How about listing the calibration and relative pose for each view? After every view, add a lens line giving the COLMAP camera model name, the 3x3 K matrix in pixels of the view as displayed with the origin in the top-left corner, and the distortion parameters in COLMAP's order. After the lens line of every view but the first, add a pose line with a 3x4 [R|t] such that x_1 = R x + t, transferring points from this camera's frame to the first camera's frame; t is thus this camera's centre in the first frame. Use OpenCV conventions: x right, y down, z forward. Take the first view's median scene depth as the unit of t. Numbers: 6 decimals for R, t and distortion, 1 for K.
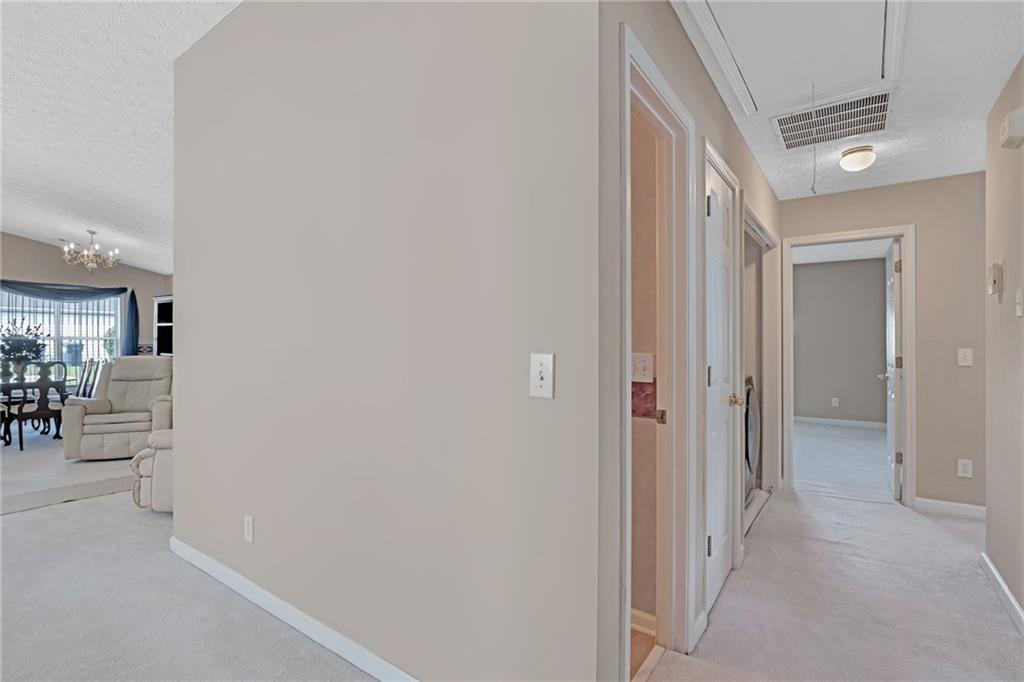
lens RADIAL K [[483.0, 0, 508.7], [0, 483.0, 343.8], [0, 0, 1]] dist [-0.019899, 0.004680]
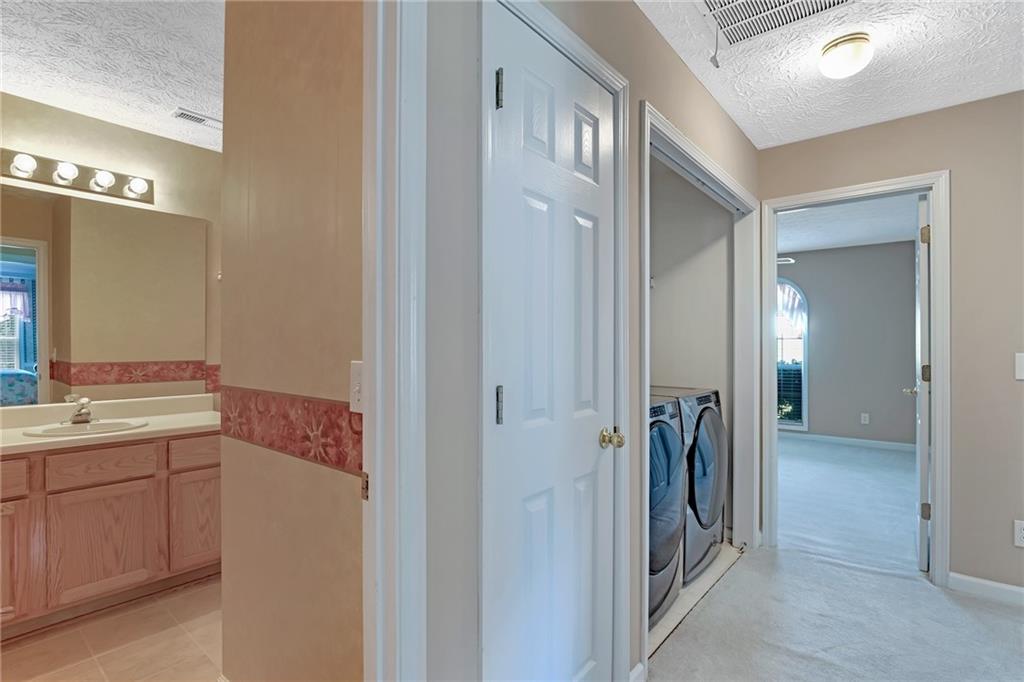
lens RADIAL K [[483.0, 0, 521.7], [0, 483.0, 348.6], [0, 0, 1]] dist [-0.019899, 0.004680]
pose [[0.997722, 0.000435, -0.067457, 0.278997], [-0.000248, 0.999996, 0.002774, 0.002005], [0.067458, -0.002751, 0.997718, 0.271105]]
